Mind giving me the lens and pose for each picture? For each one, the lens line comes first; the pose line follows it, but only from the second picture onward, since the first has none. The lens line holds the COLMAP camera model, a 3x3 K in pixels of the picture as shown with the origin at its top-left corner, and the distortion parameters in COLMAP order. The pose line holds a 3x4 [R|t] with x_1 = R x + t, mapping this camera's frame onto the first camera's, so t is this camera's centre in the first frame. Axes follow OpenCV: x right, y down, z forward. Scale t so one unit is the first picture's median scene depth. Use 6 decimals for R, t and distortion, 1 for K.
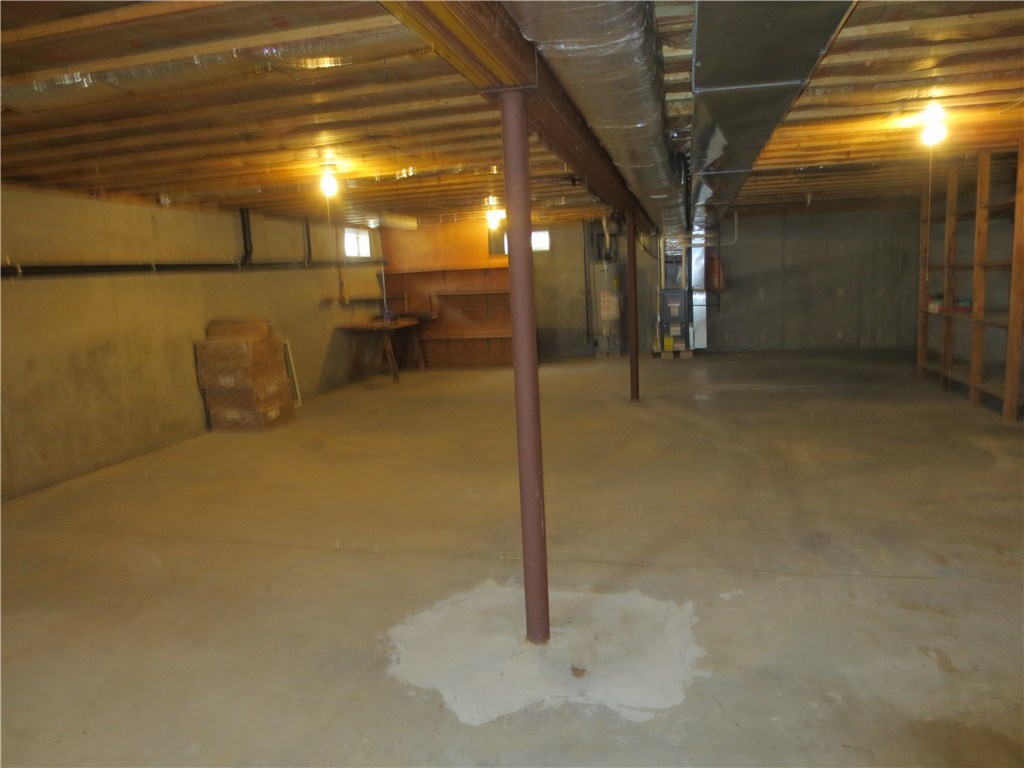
lens RADIAL K [[722.7, 0, 512.0], [0, 722.7, 384.0], [0, 0, 1]] dist [-0.045739, 0.032469]
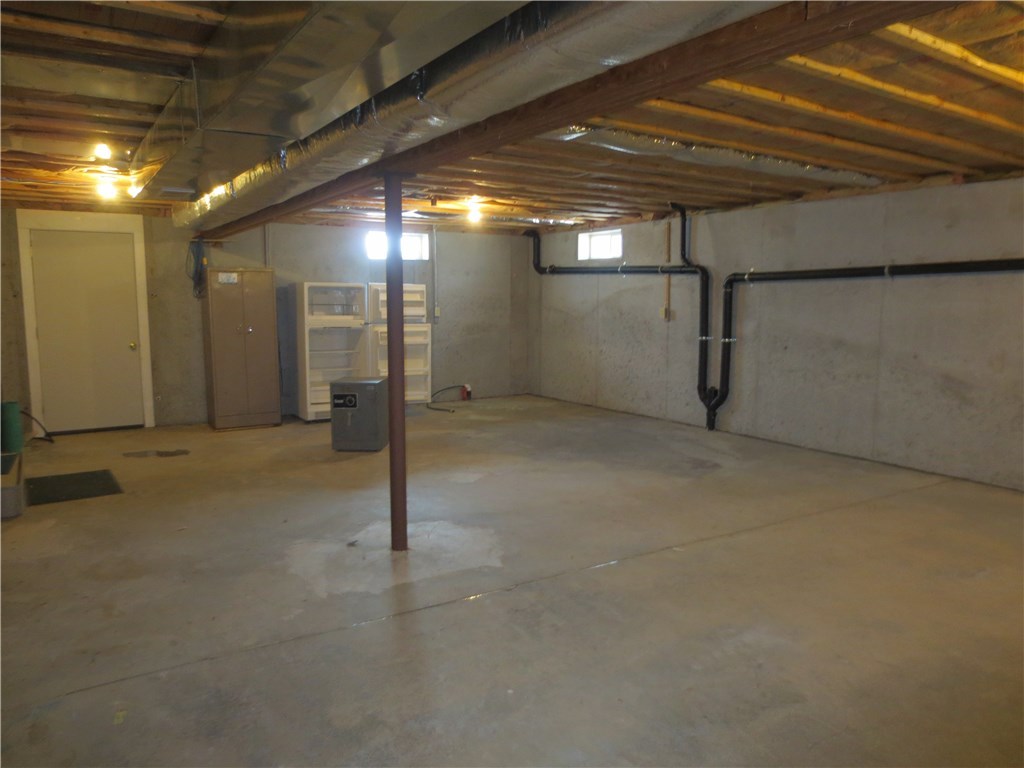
lens RADIAL K [[722.7, 0, 512.0], [0, 722.7, 384.0], [0, 0, 1]] dist [-0.045739, 0.032469]
pose [[-0.678758, 0.128314, -0.723065, 0.759206], [-0.076496, 0.966906, 0.243395, -0.284927], [0.730367, 0.220518, -0.646479, 1.739598]]
